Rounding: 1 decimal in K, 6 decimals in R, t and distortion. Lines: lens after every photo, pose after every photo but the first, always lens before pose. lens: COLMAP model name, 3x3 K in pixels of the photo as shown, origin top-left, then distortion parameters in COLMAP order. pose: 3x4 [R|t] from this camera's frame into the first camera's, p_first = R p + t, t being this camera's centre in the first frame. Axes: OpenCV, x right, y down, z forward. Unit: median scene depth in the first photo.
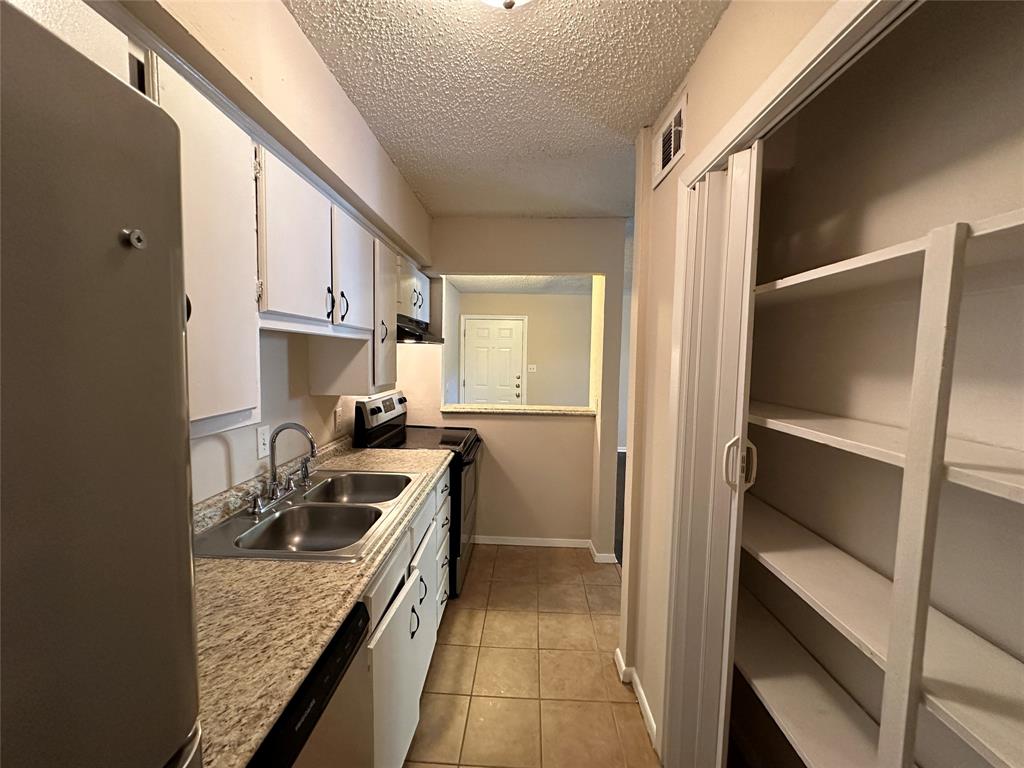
lens RADIAL K [[406.8, 0, 512.0], [0, 406.8, 383.1], [0, 0, 1]] dist [0.003534, -0.000001]
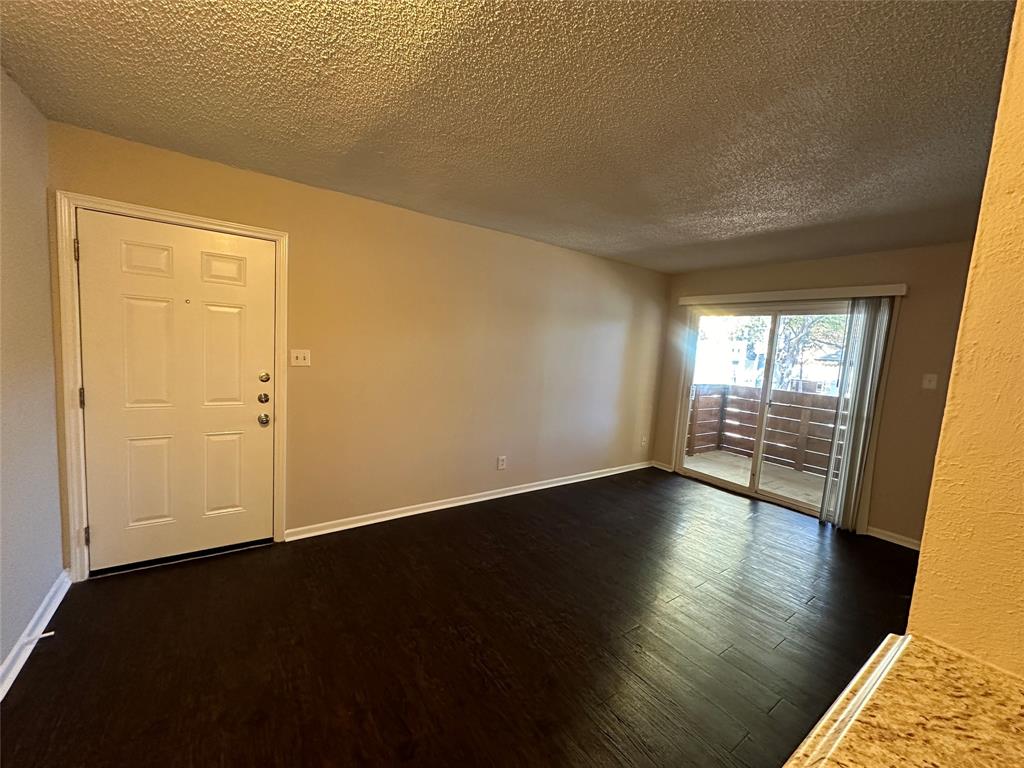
lens RADIAL K [[406.8, 0, 512.5], [0, 406.8, 387.6], [0, 0, 1]] dist [0.003534, -0.000001]
pose [[0.793496, -0.025713, 0.608032, -0.038024], [-0.012327, 0.998223, 0.058302, -0.032264], [-0.608450, -0.053758, 0.791769, 0.504633]]
